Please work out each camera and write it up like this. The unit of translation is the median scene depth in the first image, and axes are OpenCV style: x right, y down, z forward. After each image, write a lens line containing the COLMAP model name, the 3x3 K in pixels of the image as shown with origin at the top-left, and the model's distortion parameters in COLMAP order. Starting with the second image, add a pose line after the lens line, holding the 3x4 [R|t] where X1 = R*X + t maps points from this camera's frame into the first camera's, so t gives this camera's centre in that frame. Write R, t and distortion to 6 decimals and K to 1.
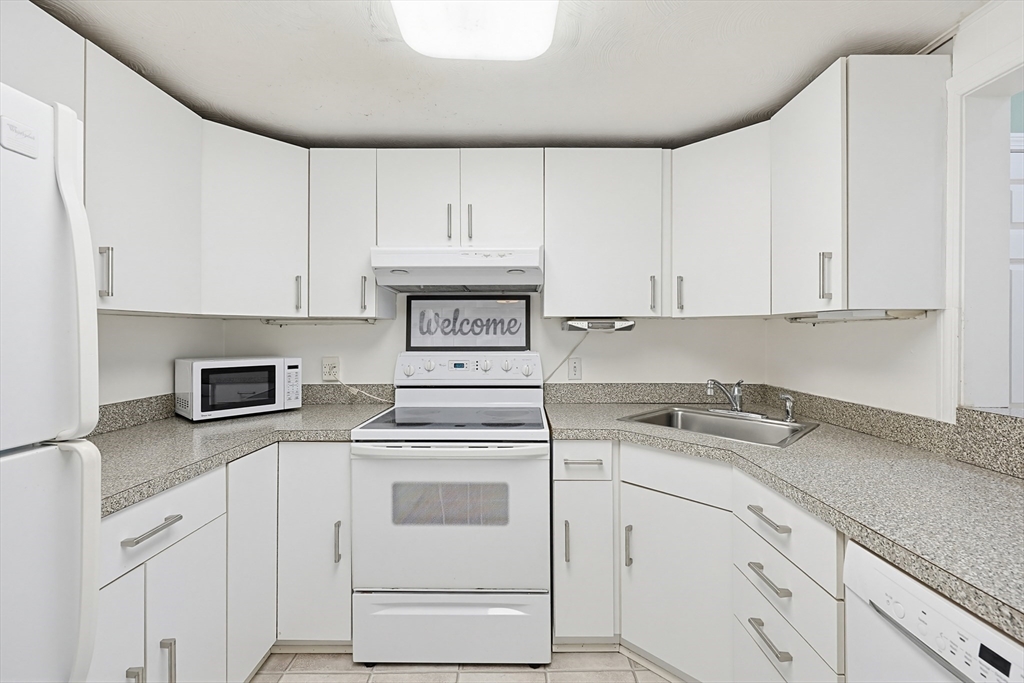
lens RADIAL K [[442.8, 0, 524.3], [0, 442.8, 333.9], [0, 0, 1]] dist [0.002266, 0.001335]
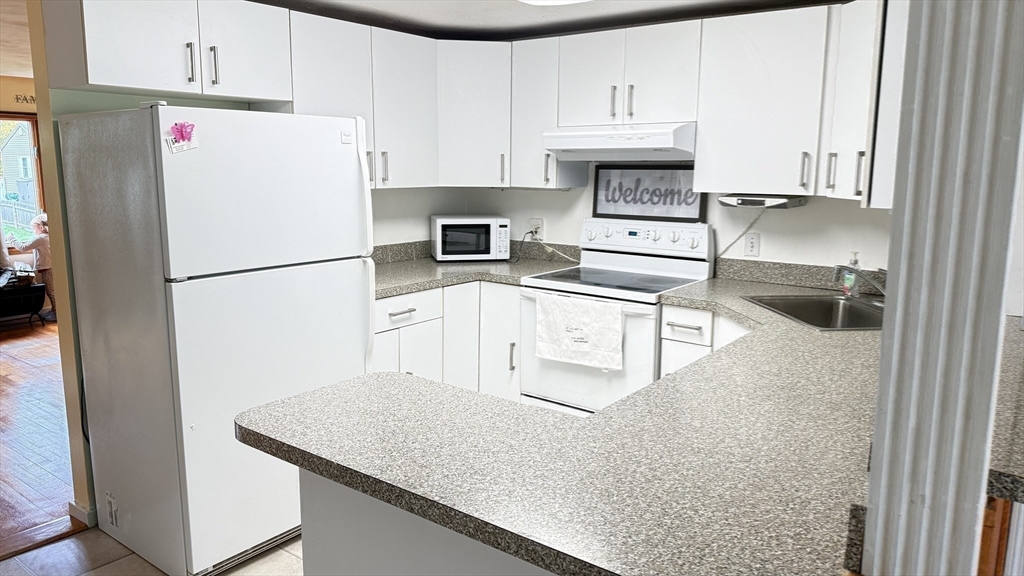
lens RADIAL K [[697.3, 0, 508.2], [0, 697.3, 286.4], [0, 0, 1]] dist [0.041660, -0.013180]
pose [[0.798459, 0.111417, -0.591649, 0.689009], [-0.011177, 0.985301, 0.170464, -0.095532], [0.601945, -0.129496, 0.787968, -0.571392]]
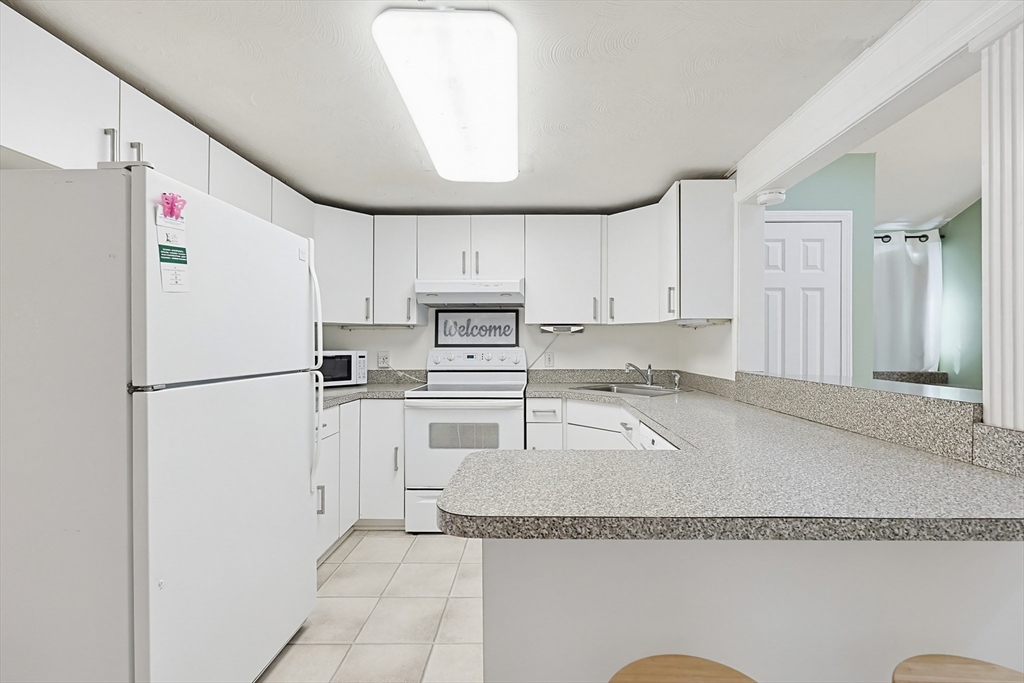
lens RADIAL K [[442.8, 0, 535.5], [0, 442.8, 343.4], [0, 0, 1]] dist [0.002266, 0.001335]
pose [[0.999905, 0.000732, -0.013779, 0.103574], [-0.000760, 0.999998, -0.002072, 0.033162], [0.013777, 0.002082, 0.999903, -0.546871]]
